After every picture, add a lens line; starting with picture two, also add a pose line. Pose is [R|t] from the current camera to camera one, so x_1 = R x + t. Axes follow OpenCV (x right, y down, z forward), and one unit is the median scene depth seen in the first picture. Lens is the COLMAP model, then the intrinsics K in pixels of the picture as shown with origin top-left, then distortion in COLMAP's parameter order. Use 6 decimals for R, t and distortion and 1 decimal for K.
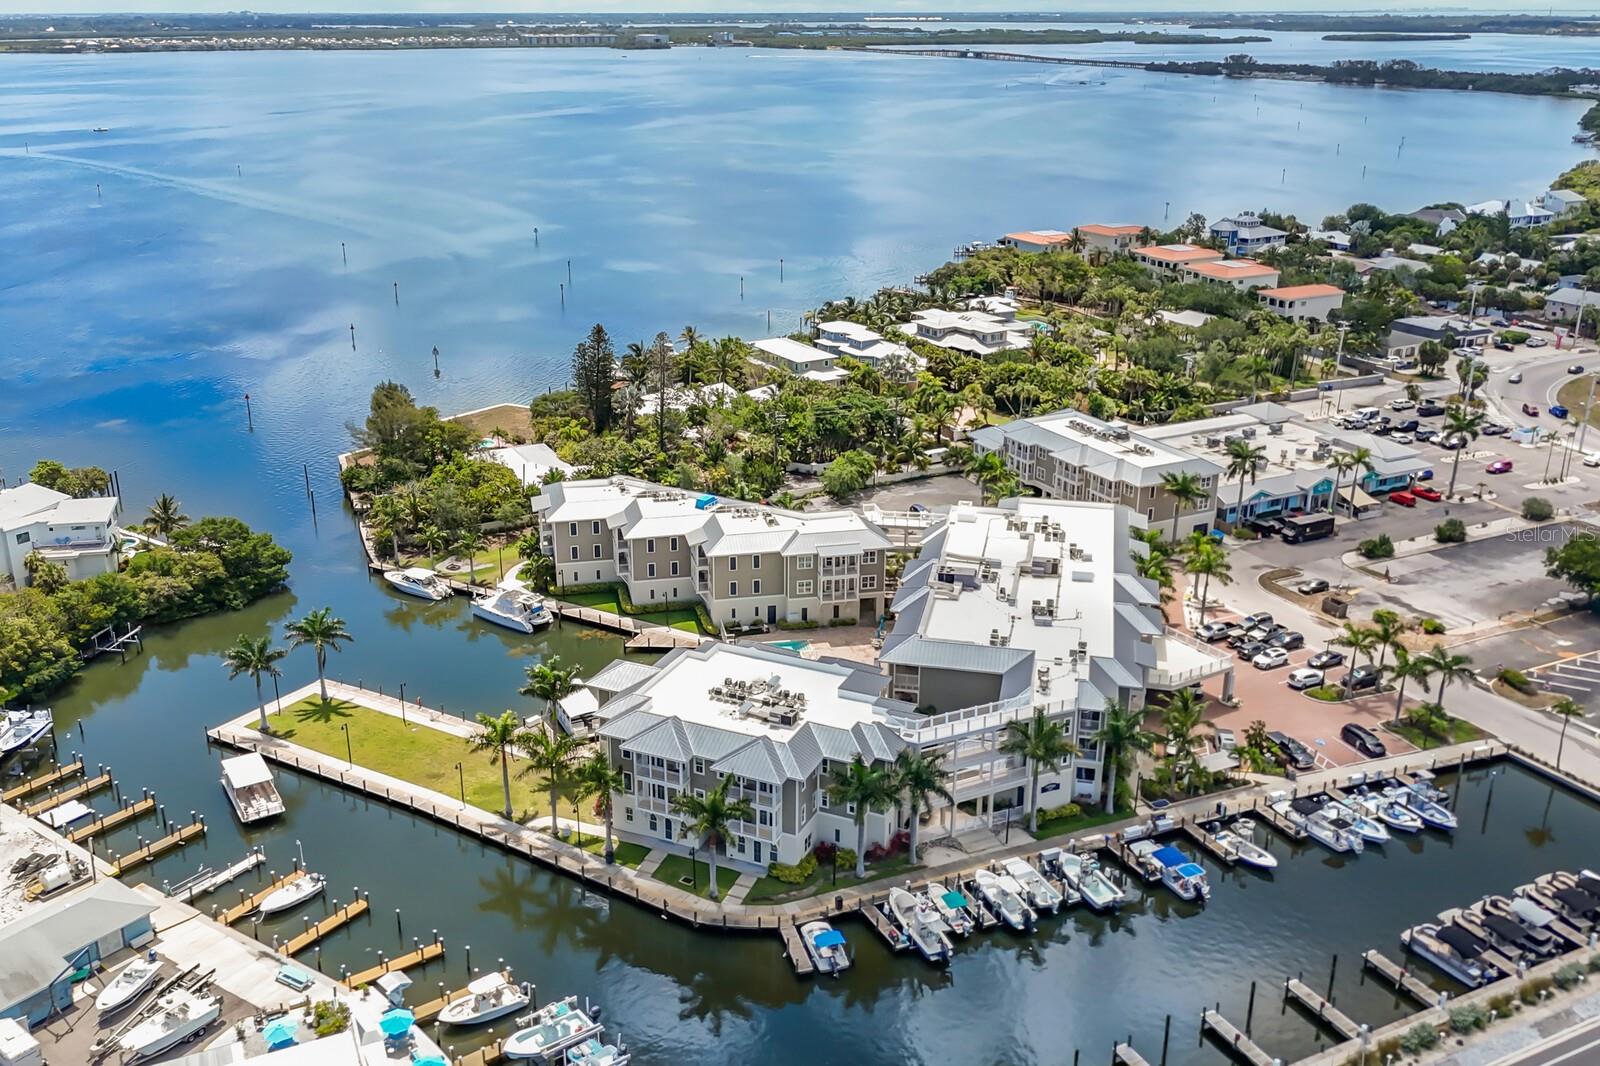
lens RADIAL K [[1421.6, 0, 768.6], [0, 1421.6, 536.6], [0, 0, 1]] dist [0.051889, -0.072528]
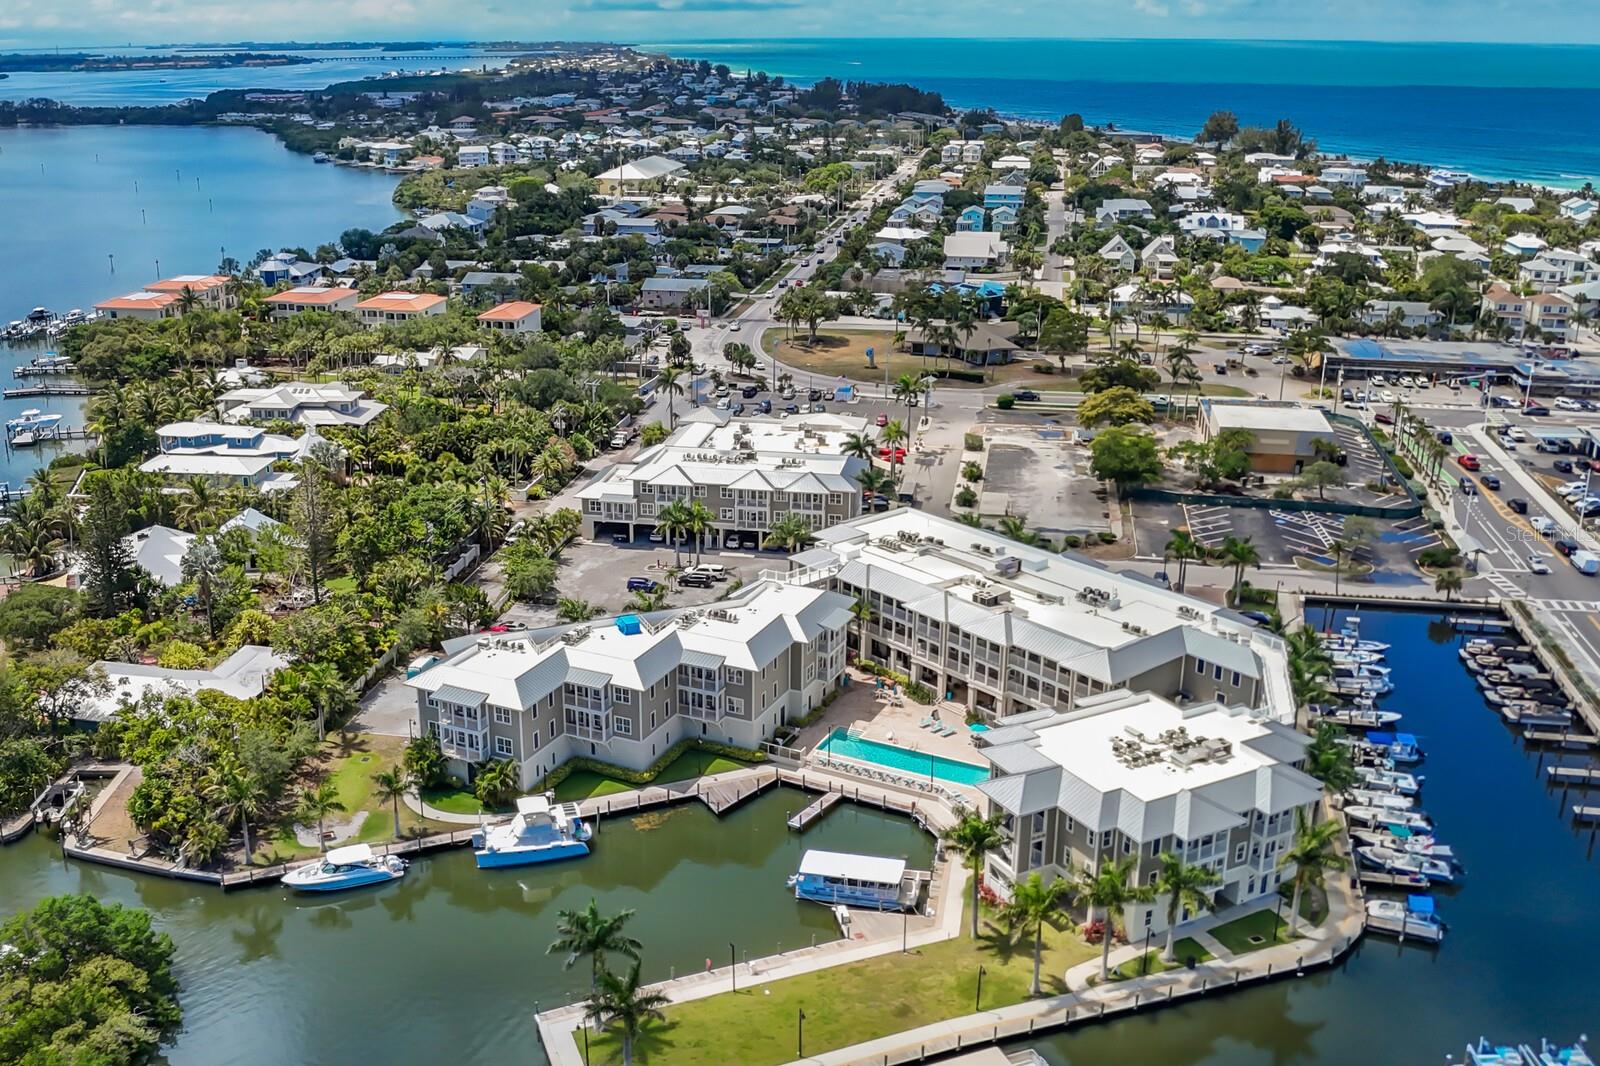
lens RADIAL K [[1489.7, 0, 722.9], [0, 1489.7, 536.2], [0, 0, 1]] dist [-0.014291, -0.021066]
pose [[0.610316, -0.250745, 0.751426, -0.676804], [0.275411, 0.956570, 0.095509, -0.147563], [-0.742740, 0.148661, 0.652868, 0.415186]]
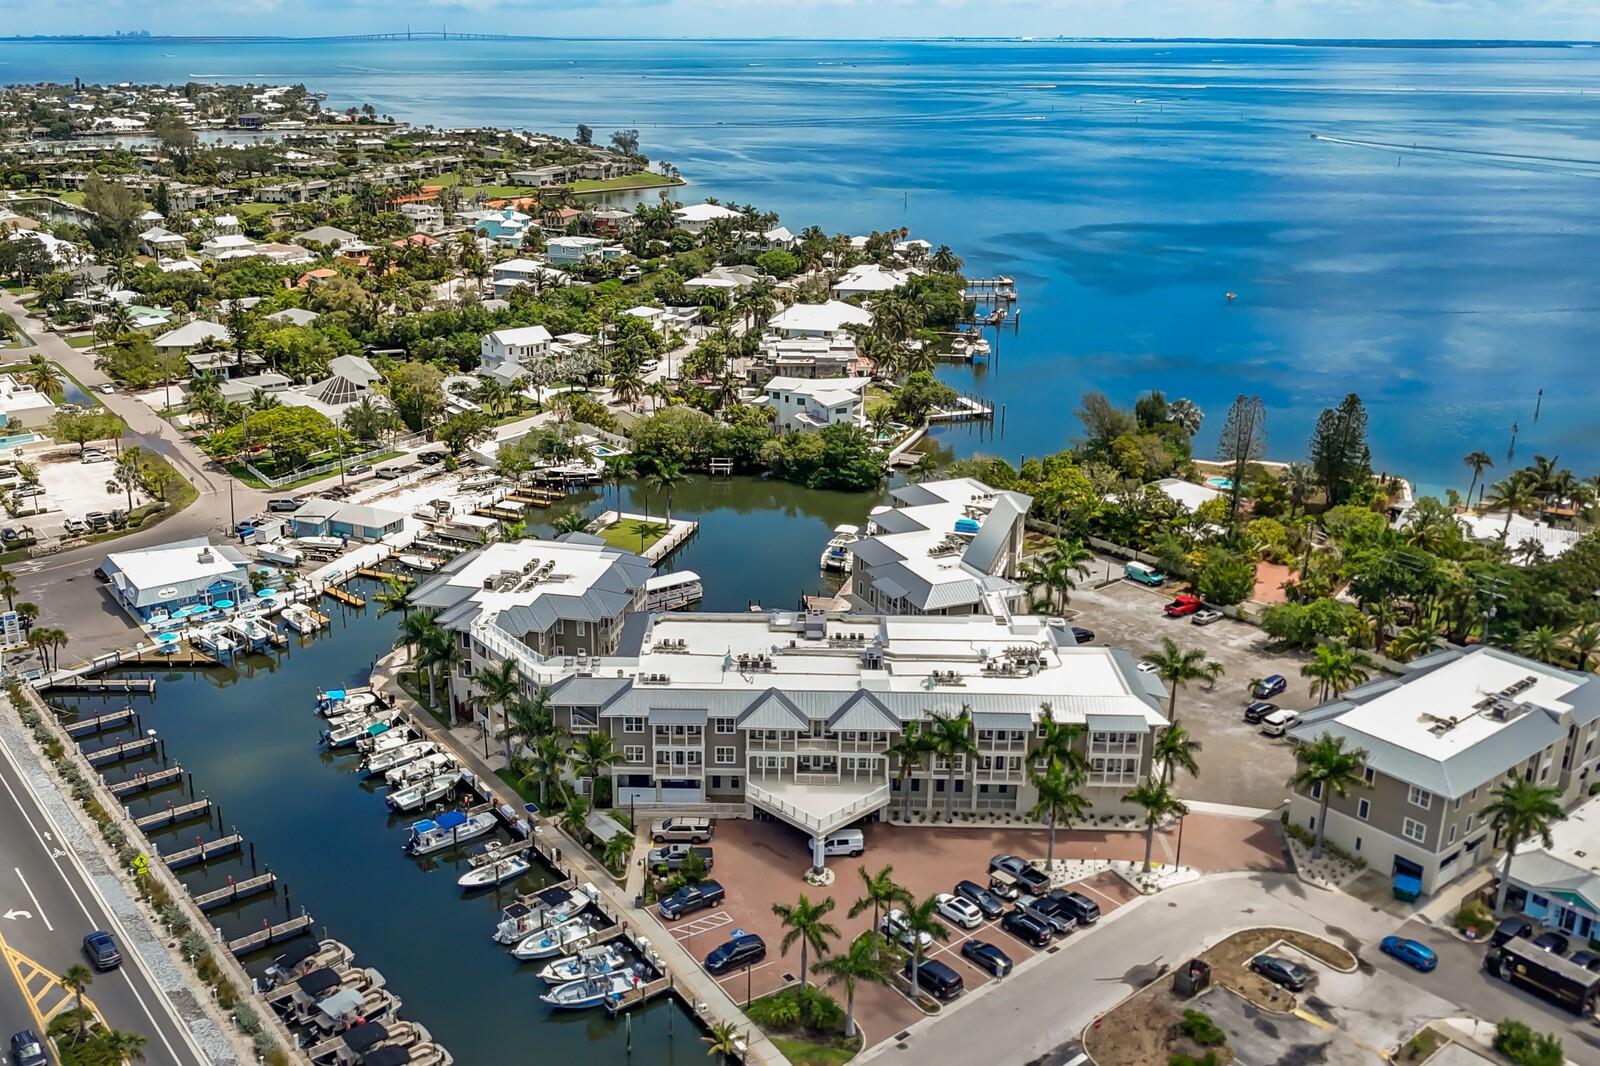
lens RADIAL K [[1479.2, 0, 740.0], [0, 1479.2, 531.0], [0, 0, 1]] dist [0.005285, -0.021929]
pose [[0.195042, 0.315266, -0.928744, 0.927530], [-0.342336, 0.909259, 0.236759, -0.221999], [0.919111, 0.271765, 0.285271, 0.594980]]
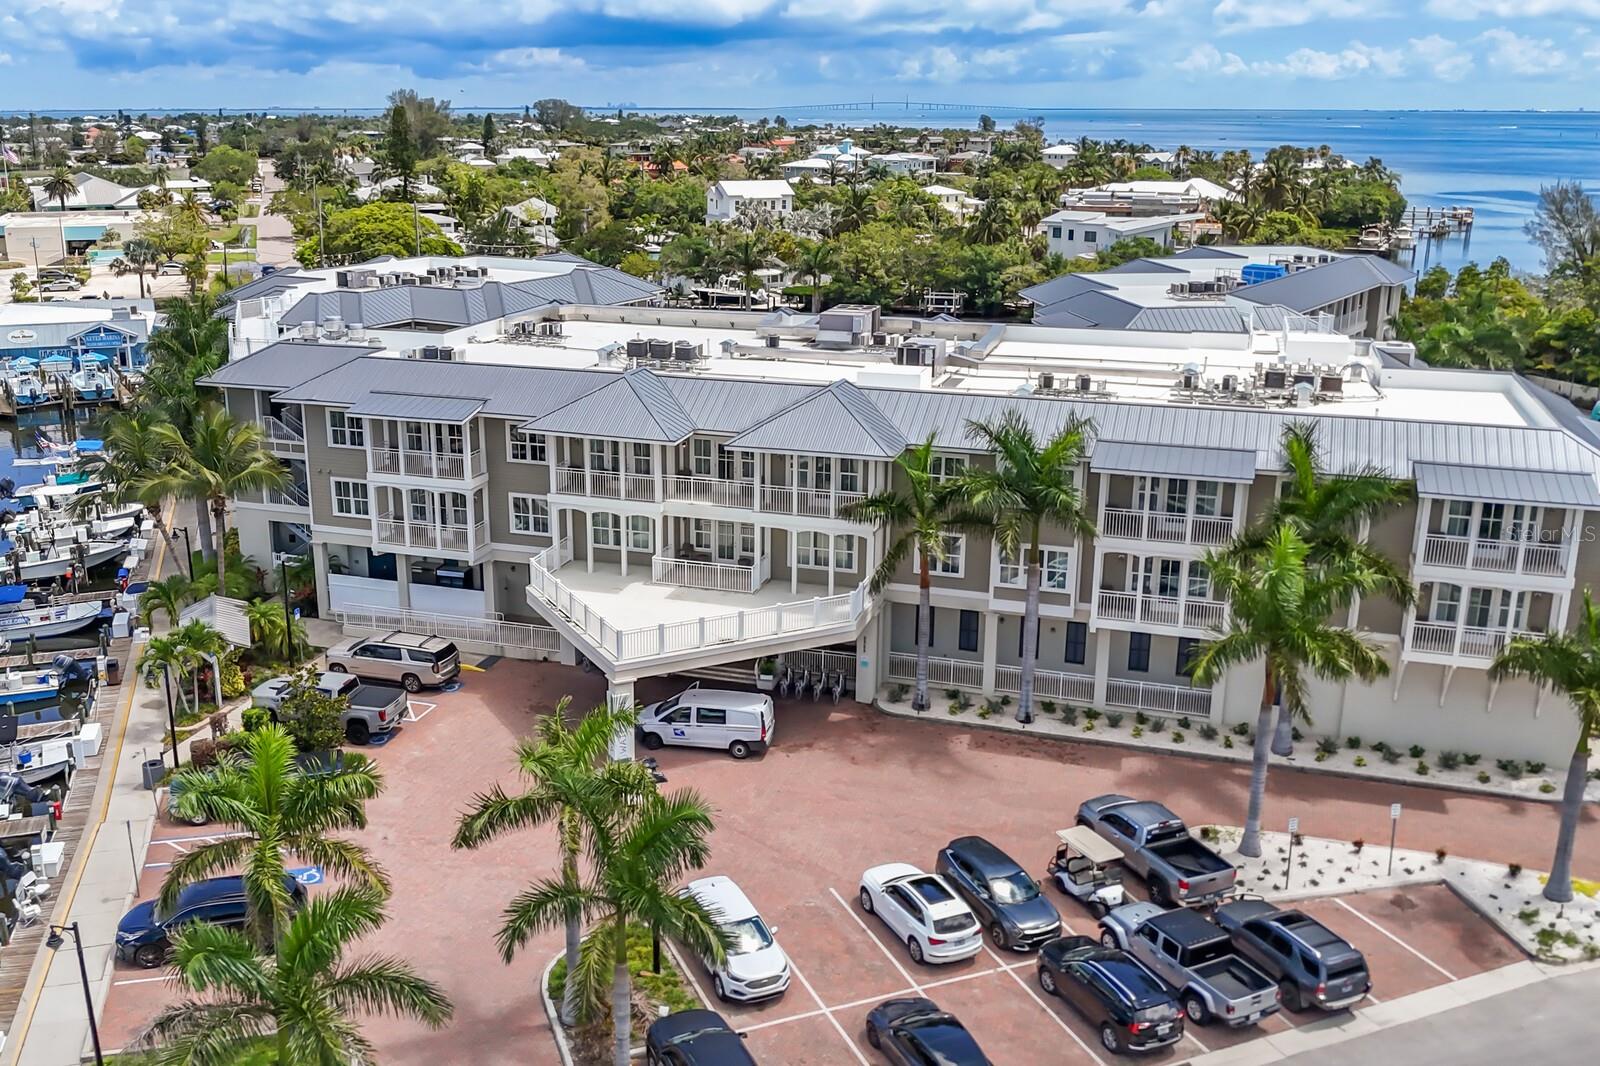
lens RADIAL K [[1489.7, 0, 722.9], [0, 1489.7, 536.2], [0, 0, 1]] dist [-0.014291, -0.021066]
pose [[-0.111080, 0.276834, -0.954476, 0.555355], [-0.339524, 0.892061, 0.298245, -0.035805], [0.934015, 0.357196, -0.005098, 0.898666]]
